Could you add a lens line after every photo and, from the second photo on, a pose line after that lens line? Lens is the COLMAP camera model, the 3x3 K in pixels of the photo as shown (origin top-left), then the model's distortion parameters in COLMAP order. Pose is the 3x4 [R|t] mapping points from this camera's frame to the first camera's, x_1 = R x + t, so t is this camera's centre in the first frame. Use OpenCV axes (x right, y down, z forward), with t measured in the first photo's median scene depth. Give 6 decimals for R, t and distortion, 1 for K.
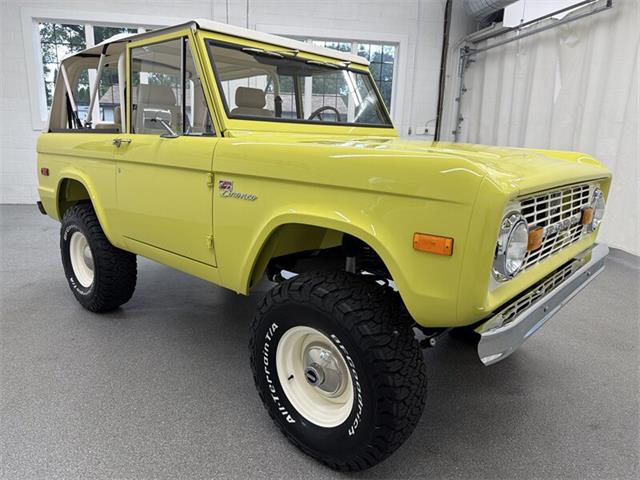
lens RADIAL K [[458.1, 0, 320.9], [0, 458.1, 238.1], [0, 0, 1]] dist [0.007733, -0.003229]
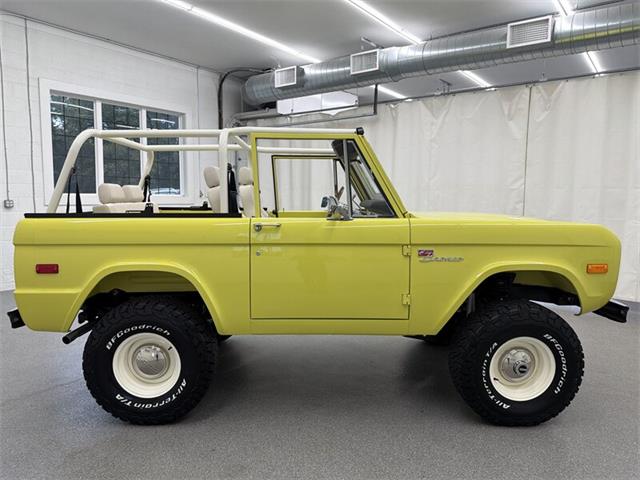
lens RADIAL K [[460.3, 0, 301.3], [0, 460.3, 240.0], [0, 0, 1]] dist [0.005916, -0.000653]
pose [[0.732120, -0.086742, 0.675630, -1.296744], [0.160549, 0.985889, -0.047398, -0.141248], [-0.661985, 0.143173, 0.735716, 0.239677]]
